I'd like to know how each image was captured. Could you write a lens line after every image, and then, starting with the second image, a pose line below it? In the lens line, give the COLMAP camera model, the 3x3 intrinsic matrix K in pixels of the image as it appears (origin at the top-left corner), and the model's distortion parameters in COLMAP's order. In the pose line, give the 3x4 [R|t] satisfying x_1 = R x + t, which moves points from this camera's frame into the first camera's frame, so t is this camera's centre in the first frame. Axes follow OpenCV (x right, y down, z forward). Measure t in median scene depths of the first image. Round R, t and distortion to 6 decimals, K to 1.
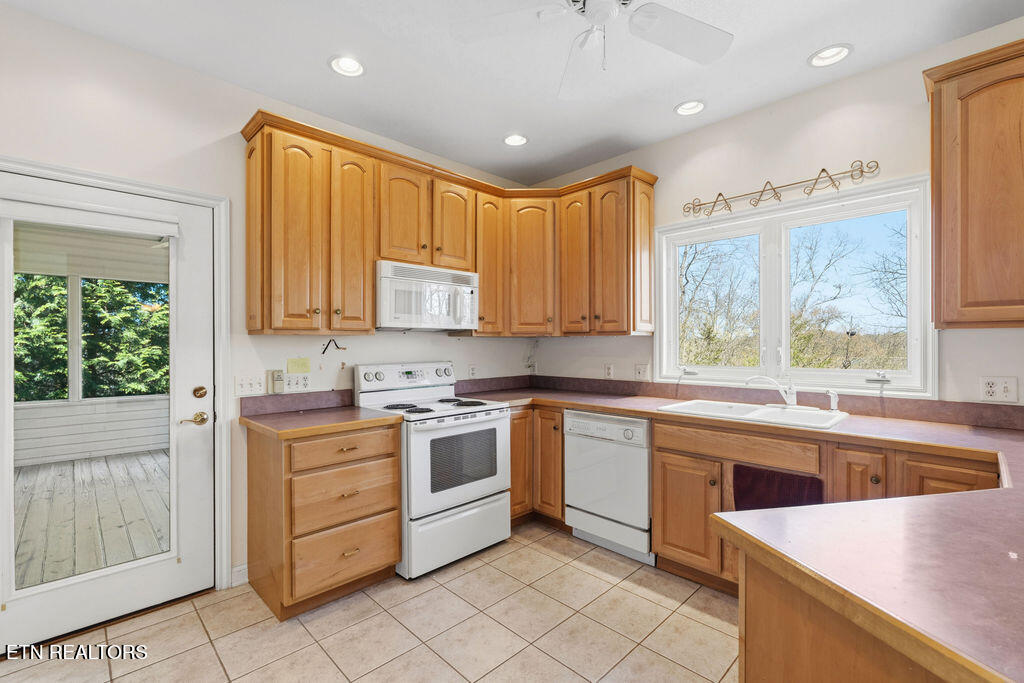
lens RADIAL K [[451.4, 0, 508.7], [0, 451.4, 345.8], [0, 0, 1]] dist [-0.006267, 0.000671]
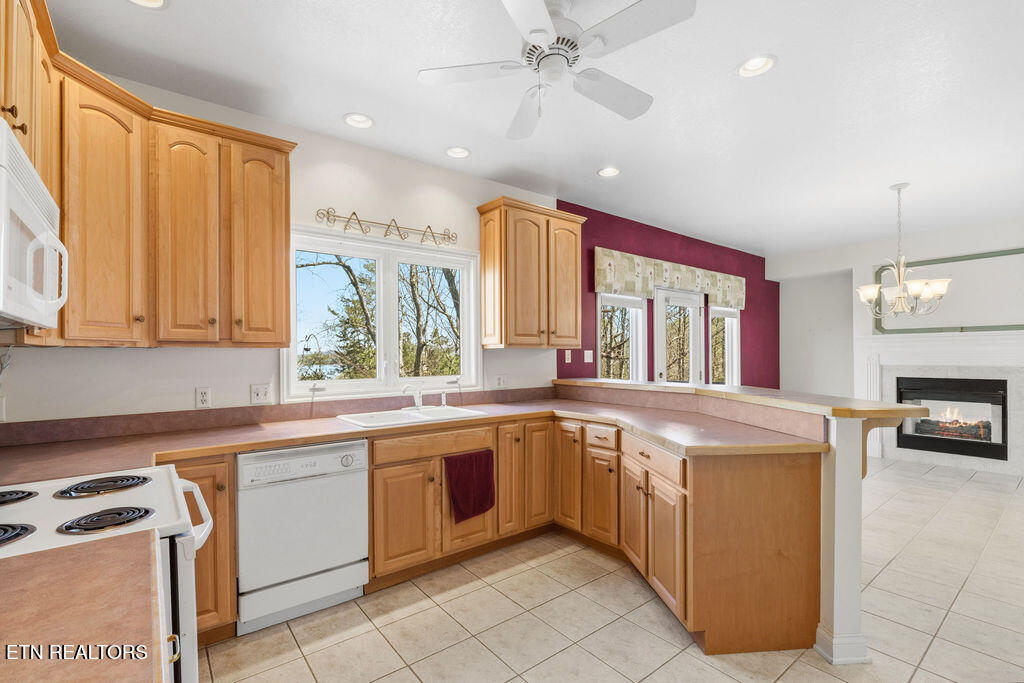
lens RADIAL K [[451.4, 0, 505.6], [0, 451.4, 360.0], [0, 0, 1]] dist [-0.006267, 0.000671]
pose [[0.115831, -0.007347, 0.993242, -0.562236], [0.011039, 0.999920, 0.006109, -0.002228], [-0.993208, 0.010257, 0.115902, 0.582817]]
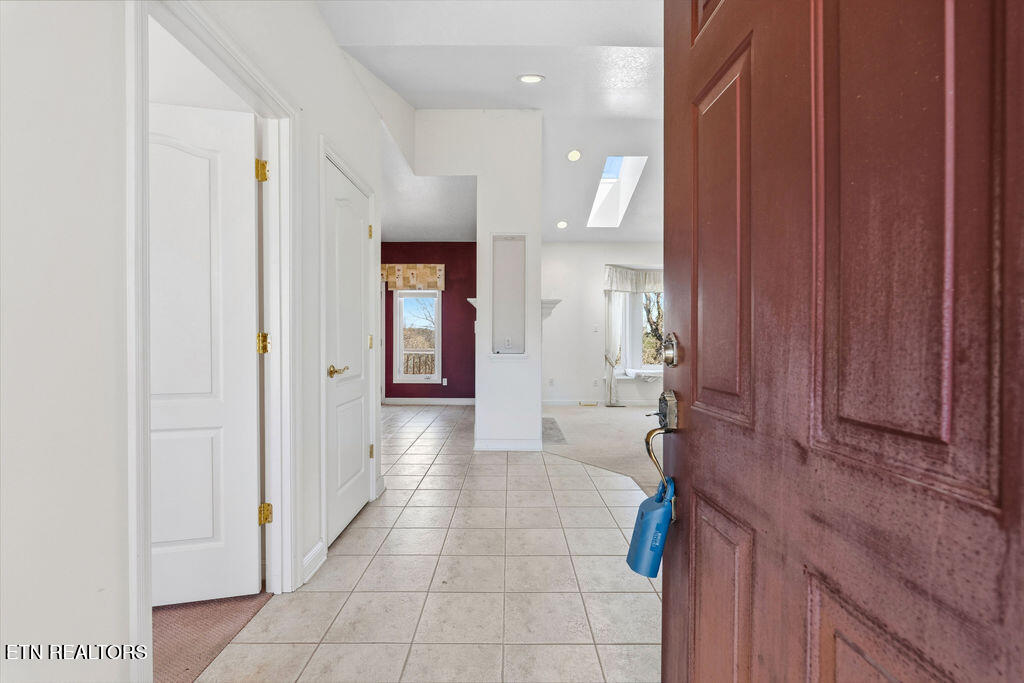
lens RADIAL K [[451.4, 0, 506.8], [0, 451.4, 338.0], [0, 0, 1]] dist [-0.006267, 0.000671]
pose [[0.691185, 0.002383, 0.722674, 0.132397], [-0.002186, 0.999997, -0.001206, 0.066828], [-0.722674, -0.000746, 0.691188, -2.624196]]
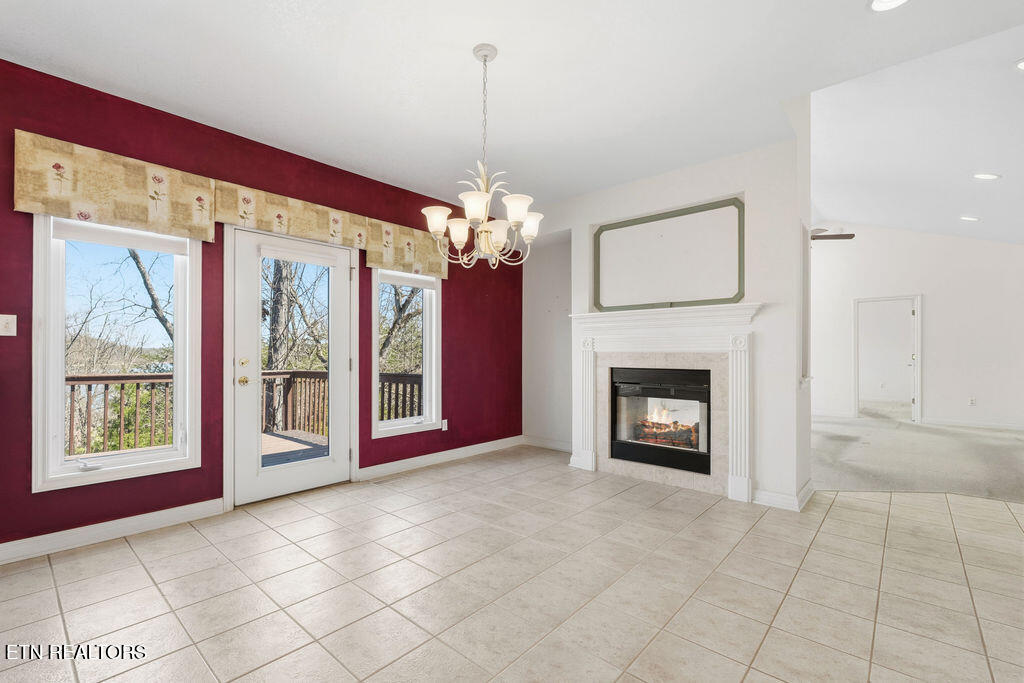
lens RADIAL K [[451.4, 0, 510.5], [0, 451.4, 352.4], [0, 0, 1]] dist [-0.006267, 0.000671]
pose [[-0.074063, 0.002853, 0.997249, 0.119393], [0.002413, 0.999993, -0.002682, 0.059084], [-0.997251, 0.002208, -0.074069, -0.492488]]
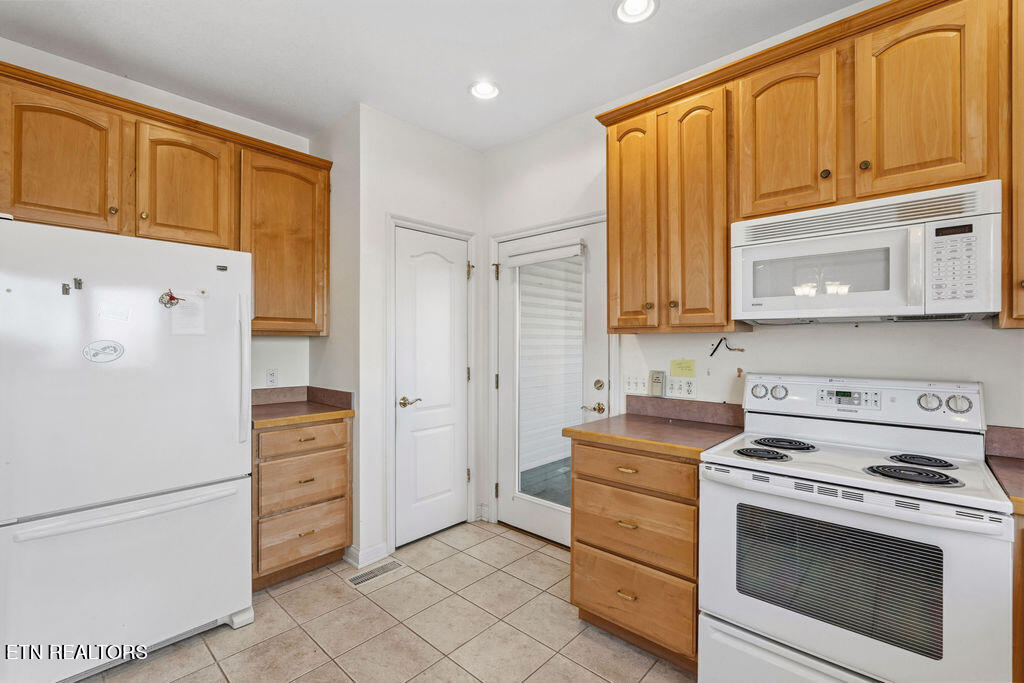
lens RADIAL K [[451.4, 0, 509.2], [0, 451.4, 342.0], [0, 0, 1]] dist [-0.006267, 0.000671]
pose [[0.050324, 0.006734, -0.998710, 0.393829], [-0.002238, 0.999976, 0.006630, -0.011934], [0.998730, 0.001901, 0.050338, 0.627376]]
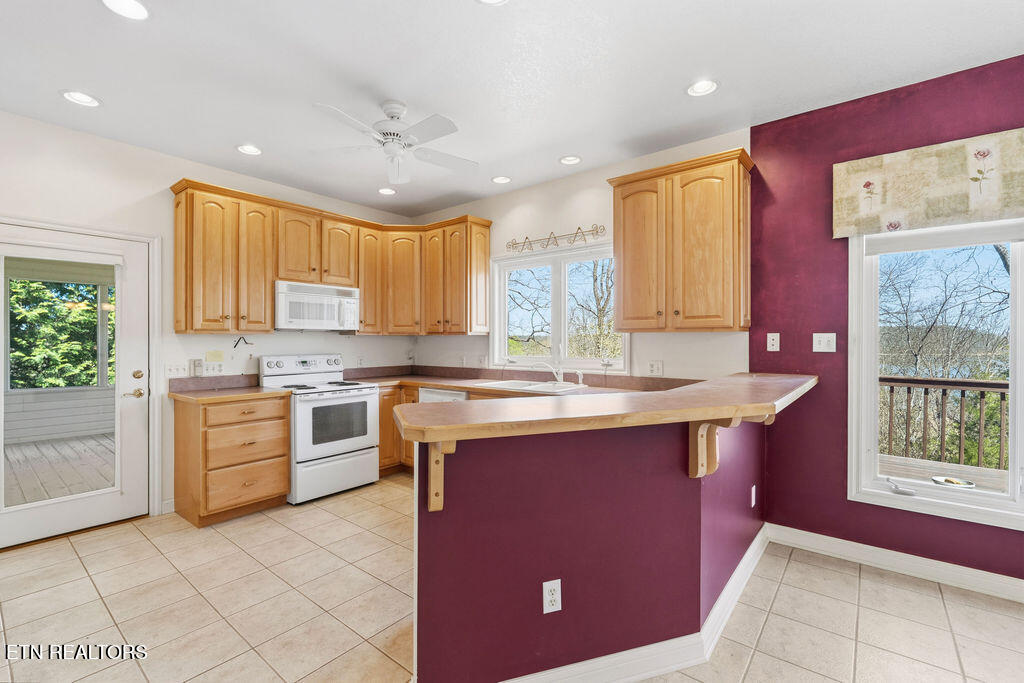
lens RADIAL K [[451.4, 0, 509.8], [0, 451.4, 342.3], [0, 0, 1]] dist [-0.006267, 0.000671]
pose [[0.992947, 0.002717, 0.118530, 0.264088], [-0.002681, 0.999996, -0.000465, -0.000138], [-0.118531, 0.000144, 0.992950, -0.468491]]
